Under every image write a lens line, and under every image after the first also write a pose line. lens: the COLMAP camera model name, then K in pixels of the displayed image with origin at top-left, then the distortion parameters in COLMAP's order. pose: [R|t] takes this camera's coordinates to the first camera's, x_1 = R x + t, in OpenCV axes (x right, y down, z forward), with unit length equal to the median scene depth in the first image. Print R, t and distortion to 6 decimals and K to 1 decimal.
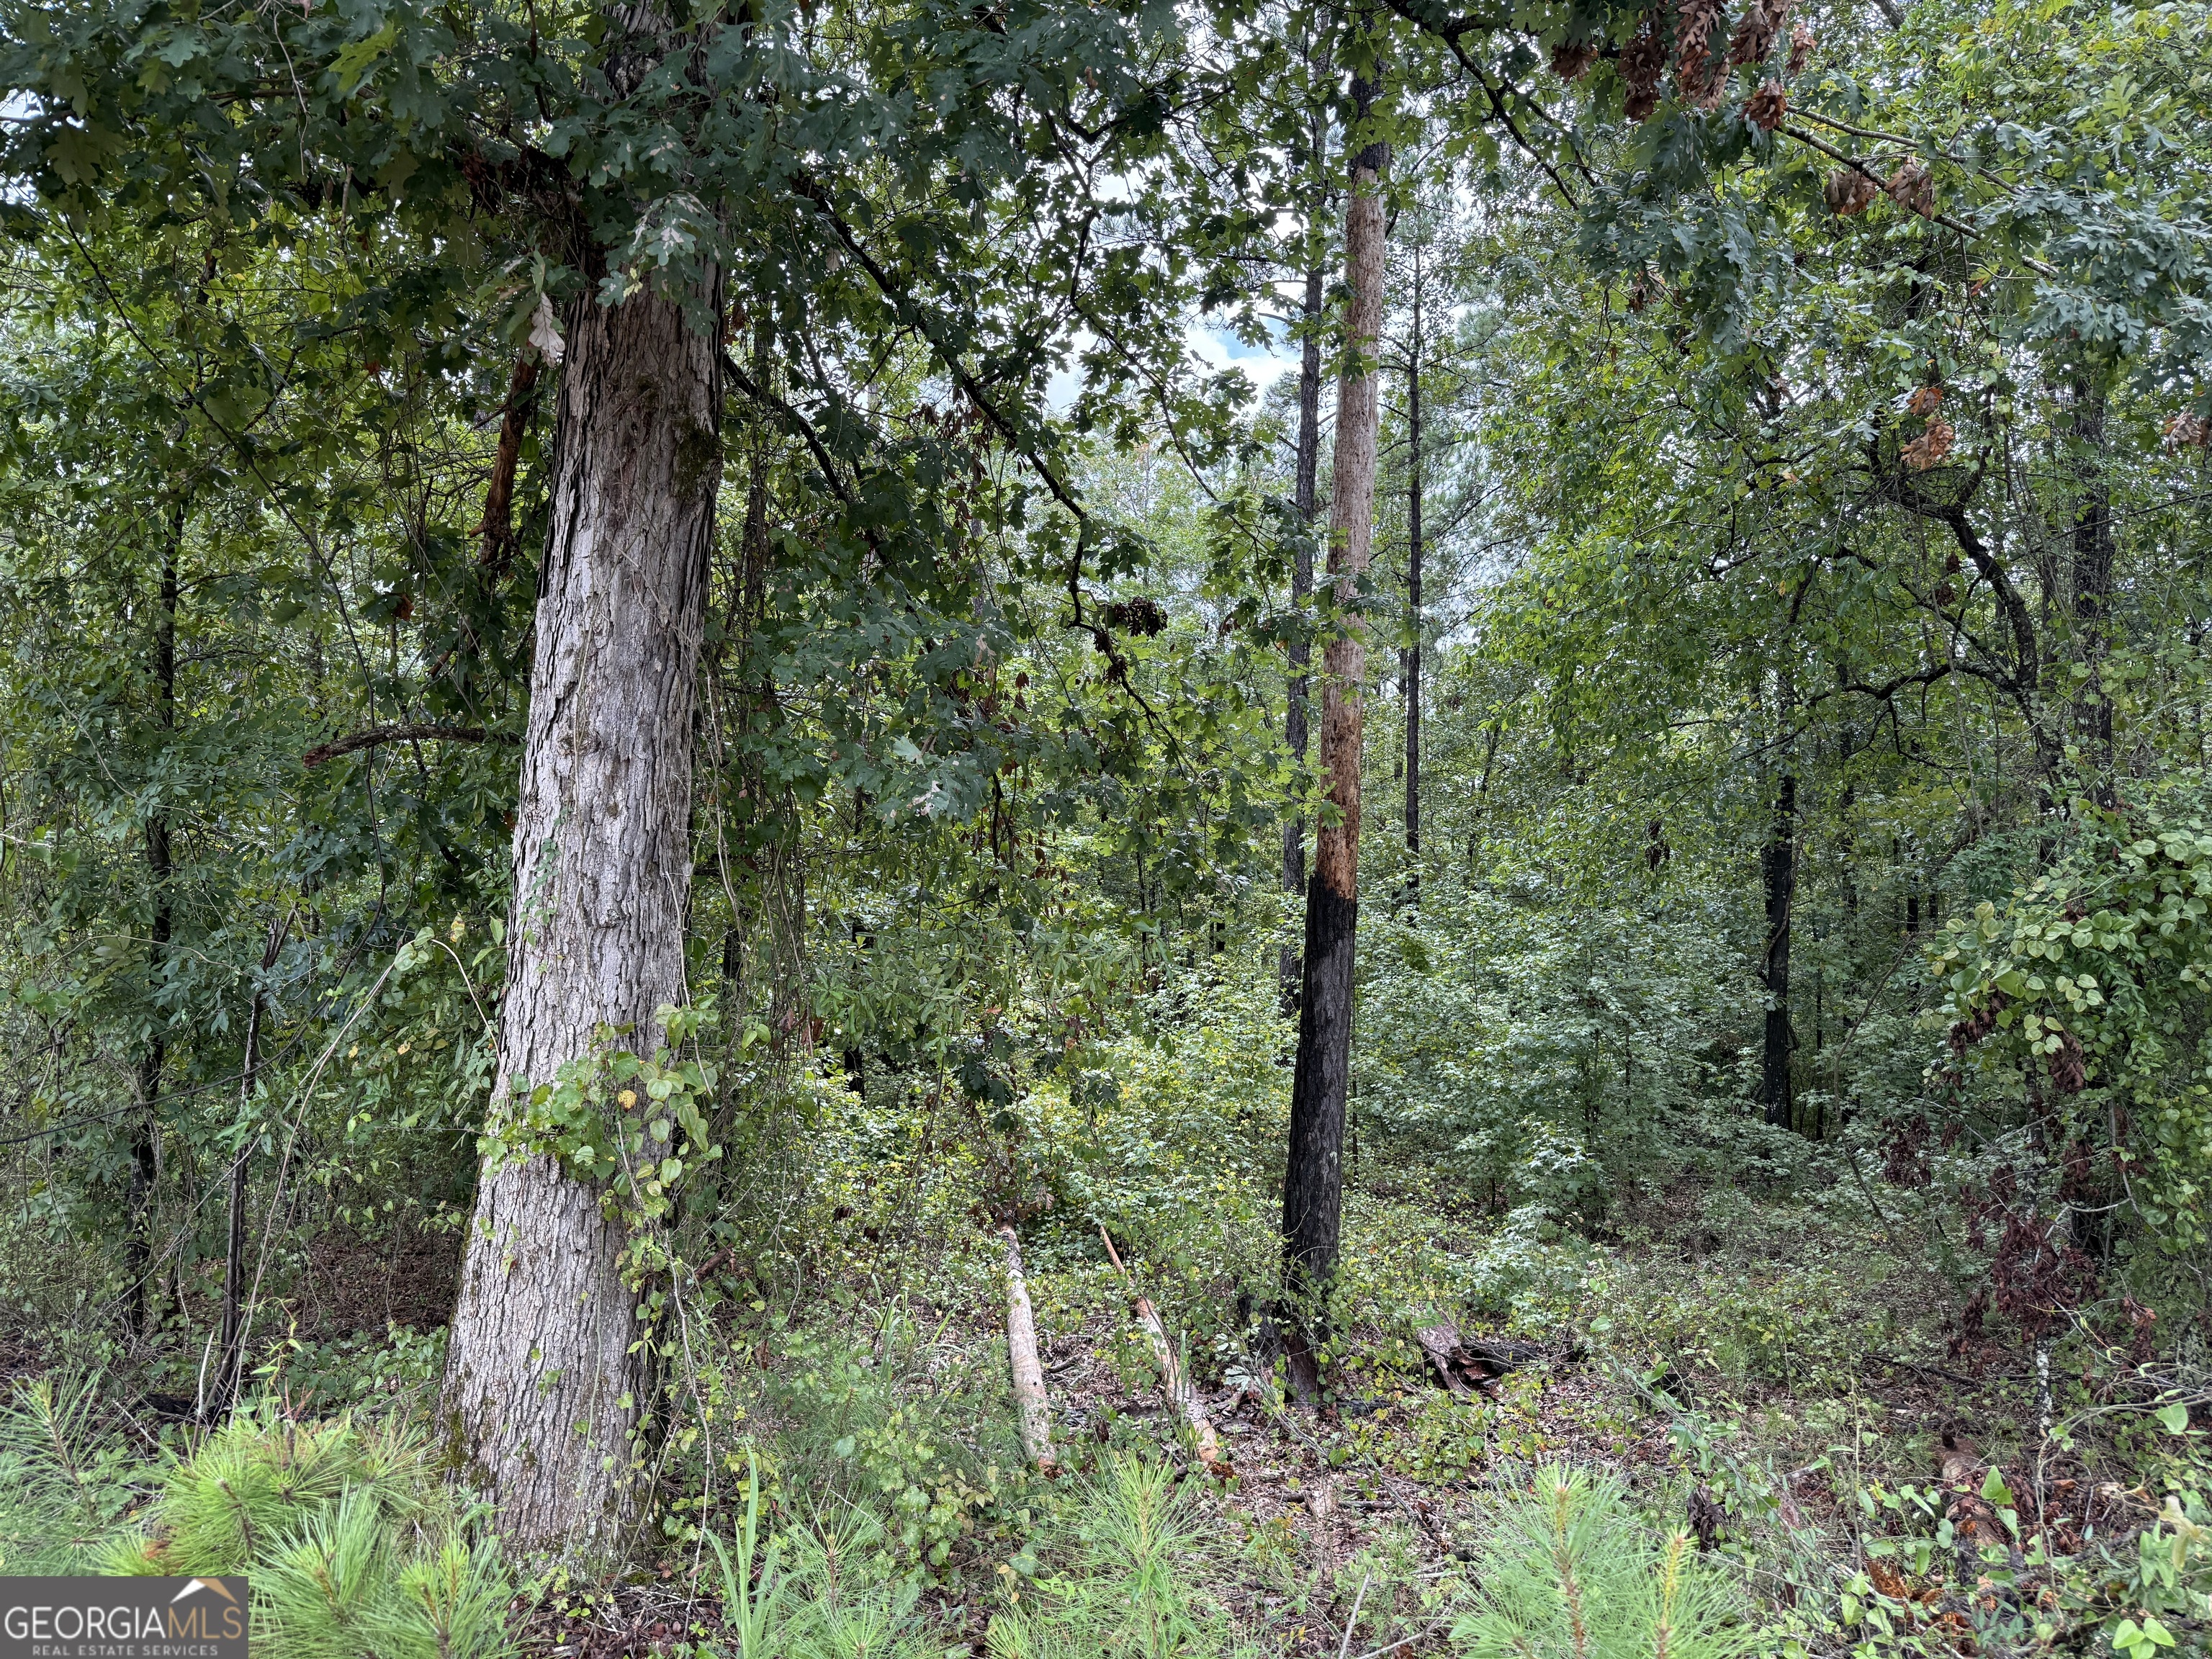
lens RADIAL K [[1546.1, 0, 1099.7], [0, 1546.1, 848.8], [0, 0, 1]] dist [0.048365, -0.066203]
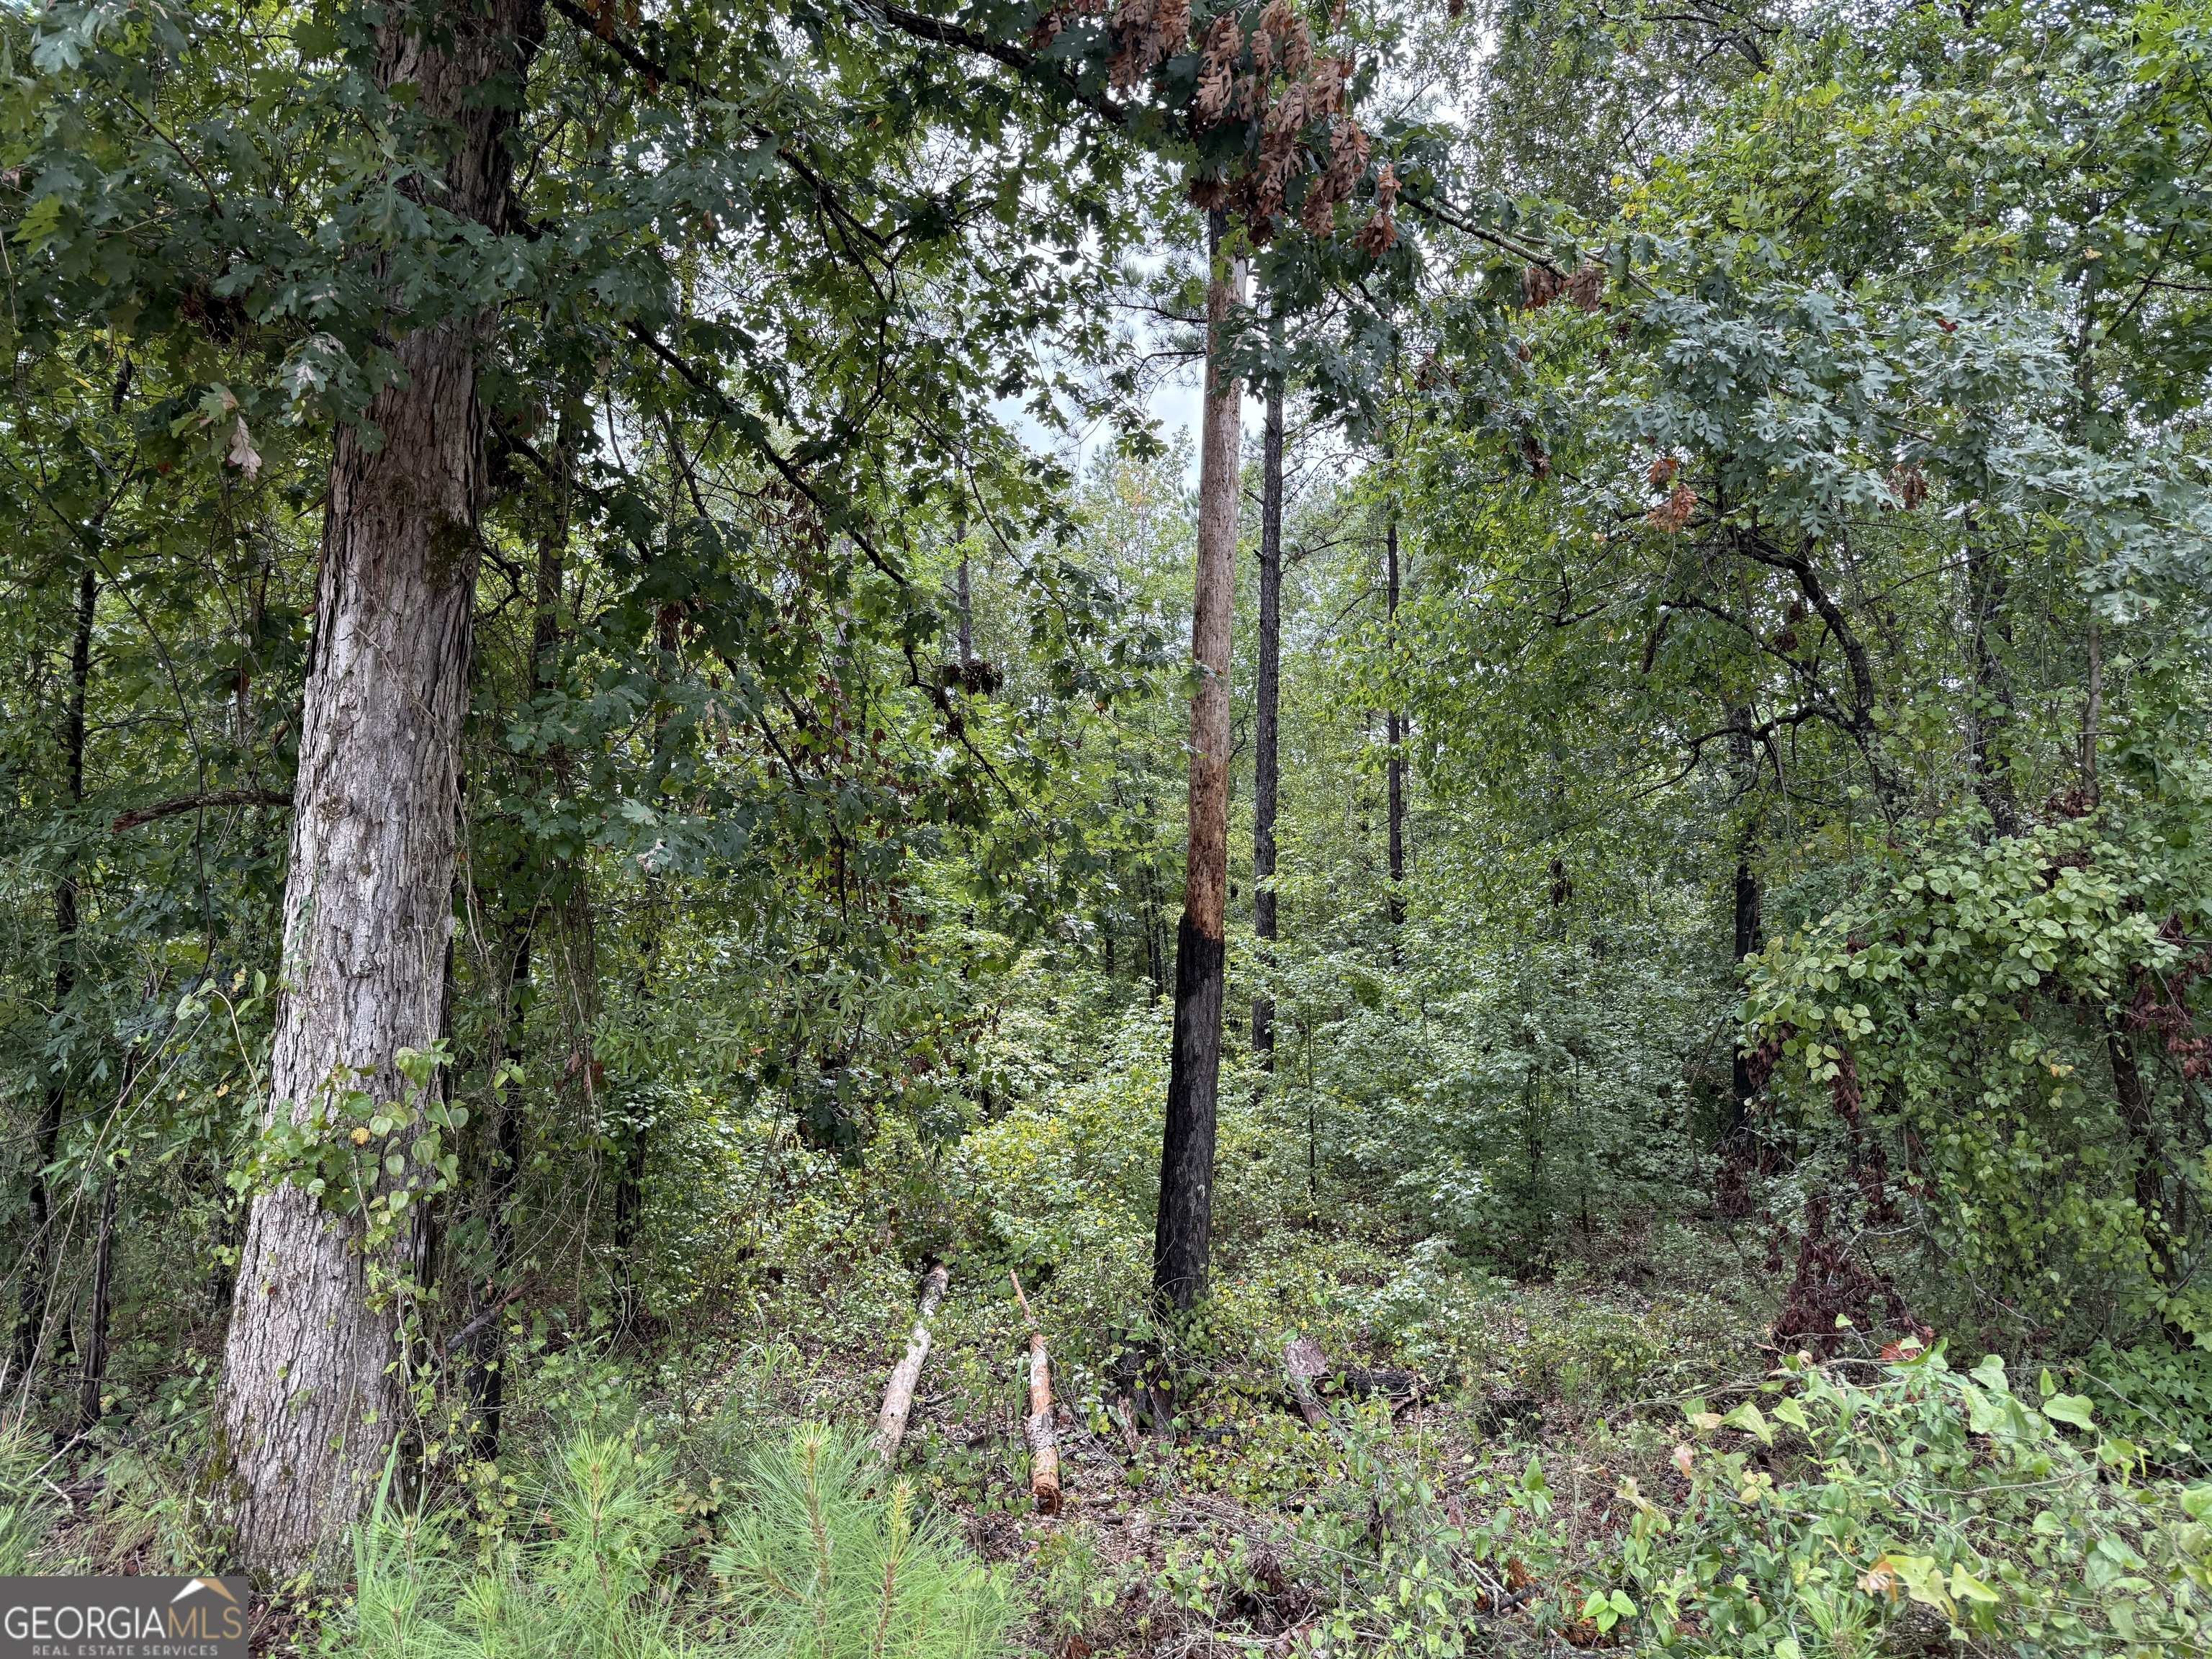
lens RADIAL K [[1546.1, 0, 1128.2], [0, 1546.1, 821.0], [0, 0, 1]] dist [0.048365, -0.066203]
pose [[0.999857, -0.013112, -0.010646, 0.154699], [0.012616, 0.998890, -0.045379, -0.001415], [0.011229, 0.045238, 0.998913, -0.059323]]
